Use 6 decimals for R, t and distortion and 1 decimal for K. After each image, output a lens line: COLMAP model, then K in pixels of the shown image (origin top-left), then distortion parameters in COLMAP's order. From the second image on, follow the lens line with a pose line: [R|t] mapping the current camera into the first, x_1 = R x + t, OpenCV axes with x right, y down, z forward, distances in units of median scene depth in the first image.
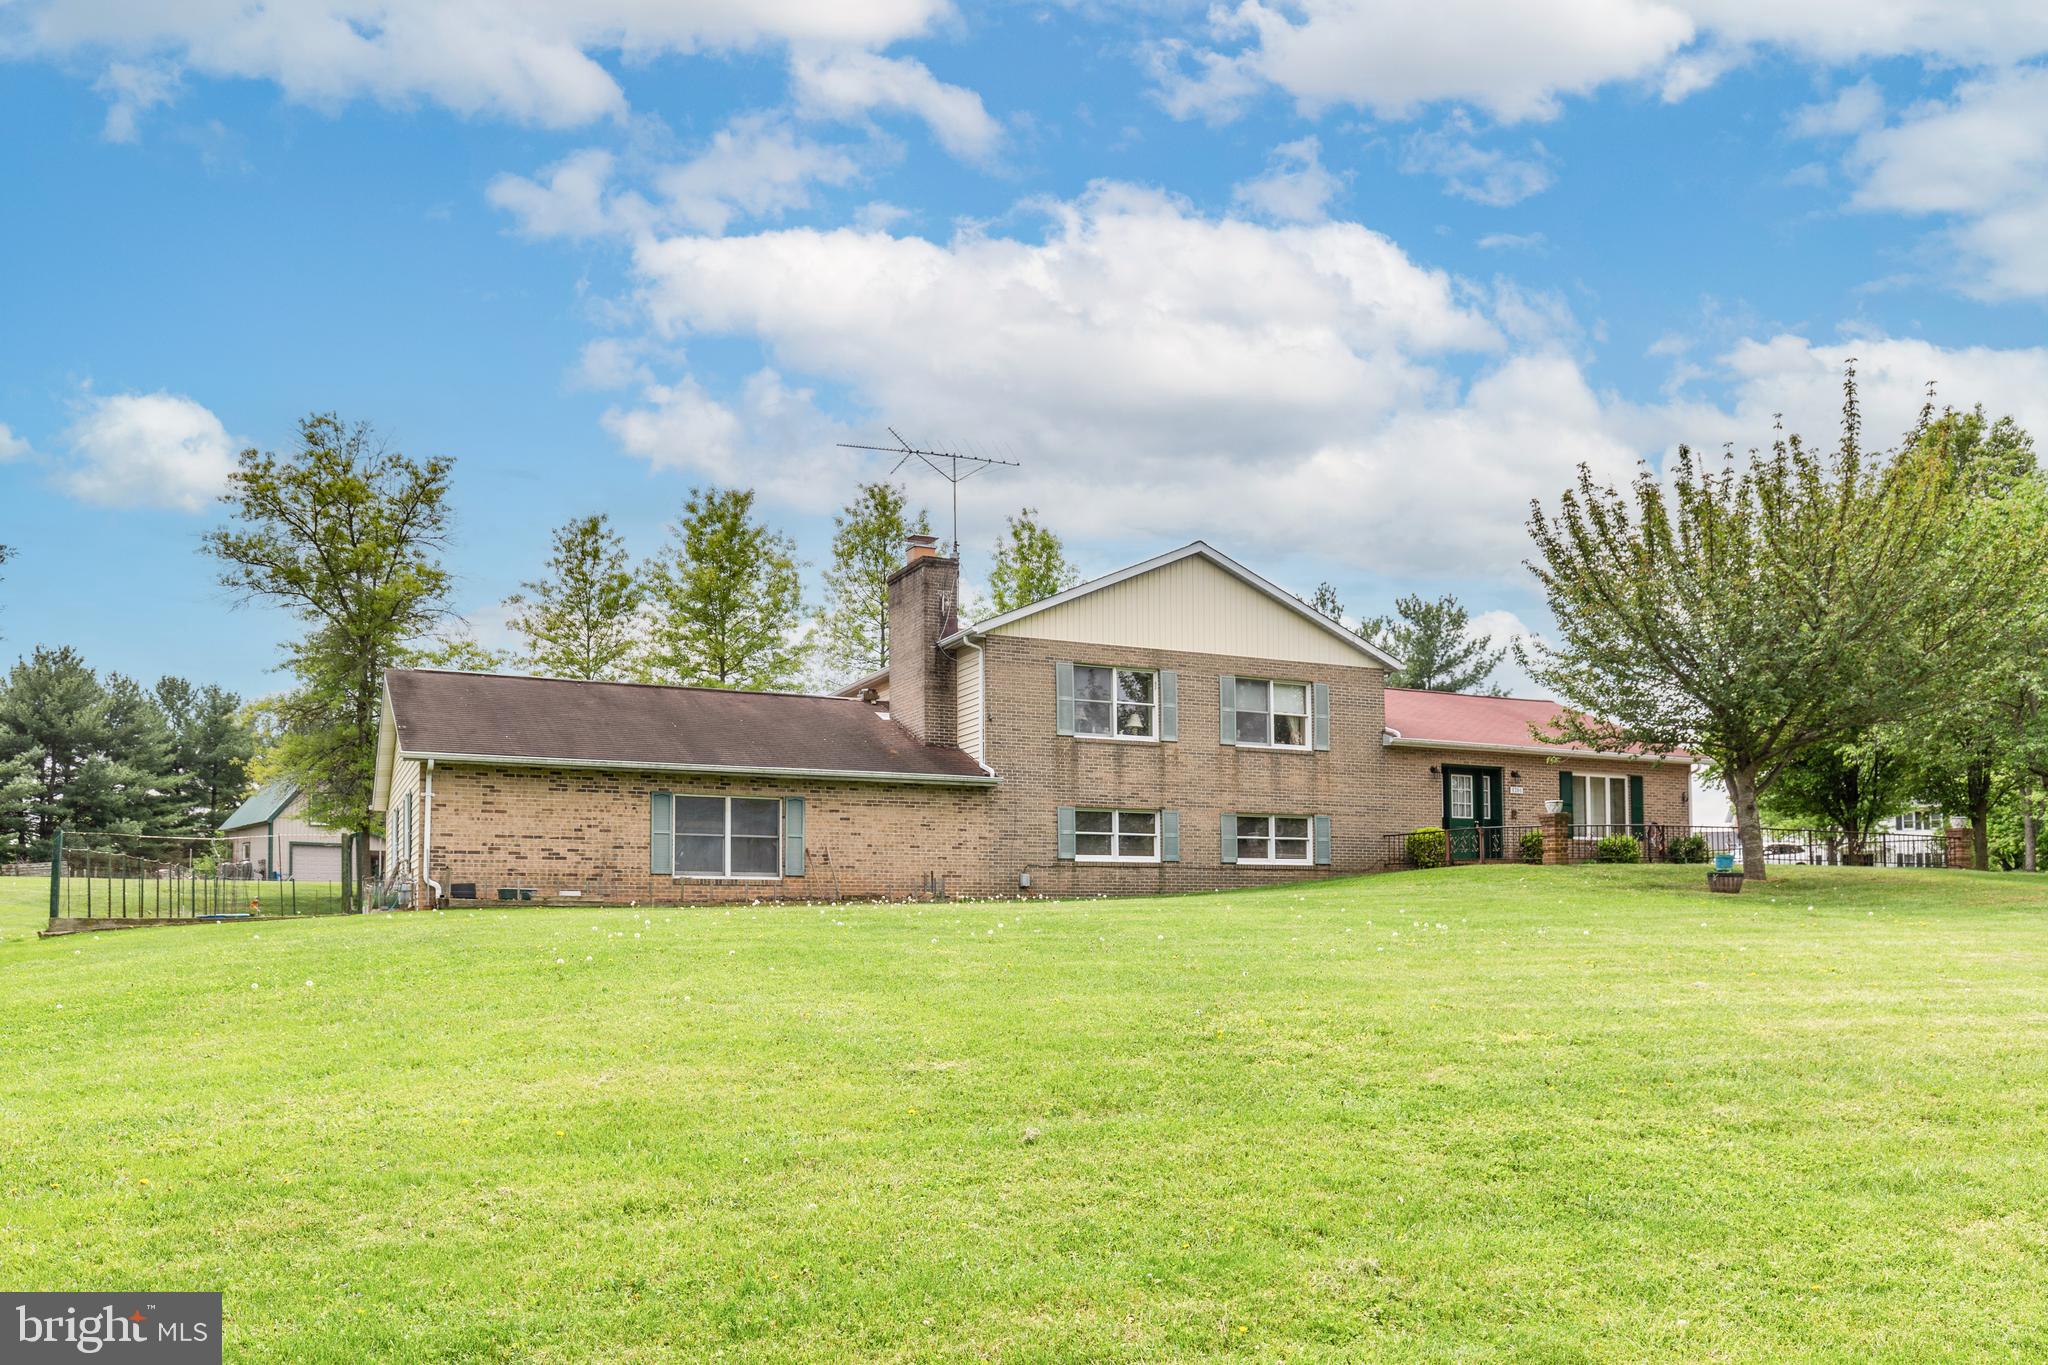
lens RADIAL K [[1503.7, 0, 1032.0], [0, 1503.7, 883.2], [0, 0, 1]] dist [0.000864, 0.007037]
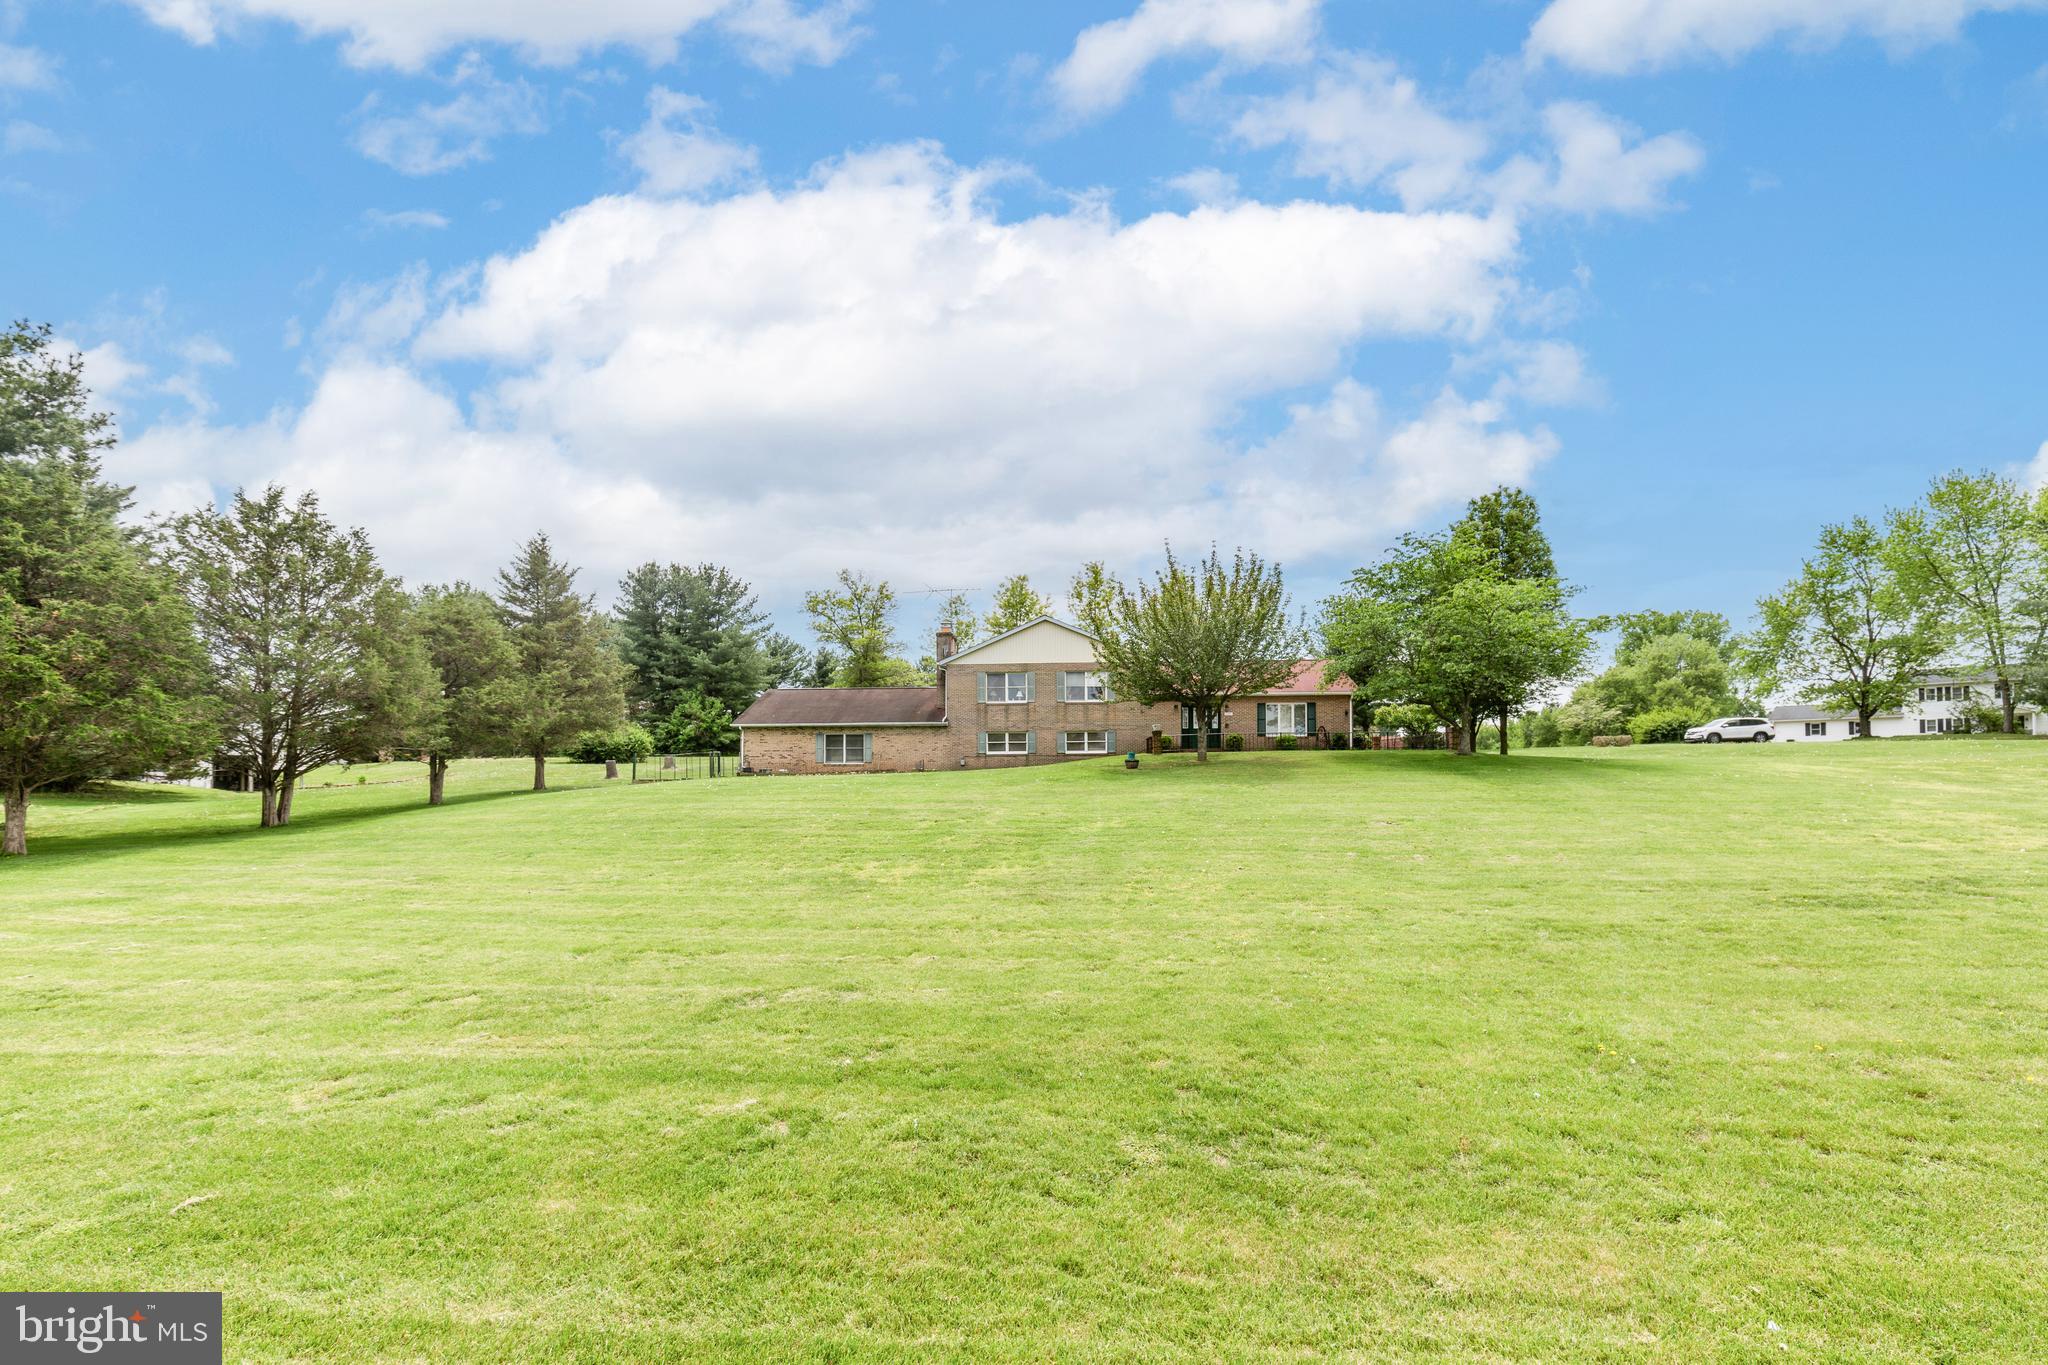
lens RADIAL K [[937.8, 0, 1024.0], [0, 937.8, 682.5], [0, 0, 1]] dist [0.001350, -0.000434]
pose [[0.866093, -0.048195, -0.497554, 0.776498], [0.016761, 0.997582, -0.067454, -0.025140], [0.499601, 0.050081, 0.864807, -0.259790]]
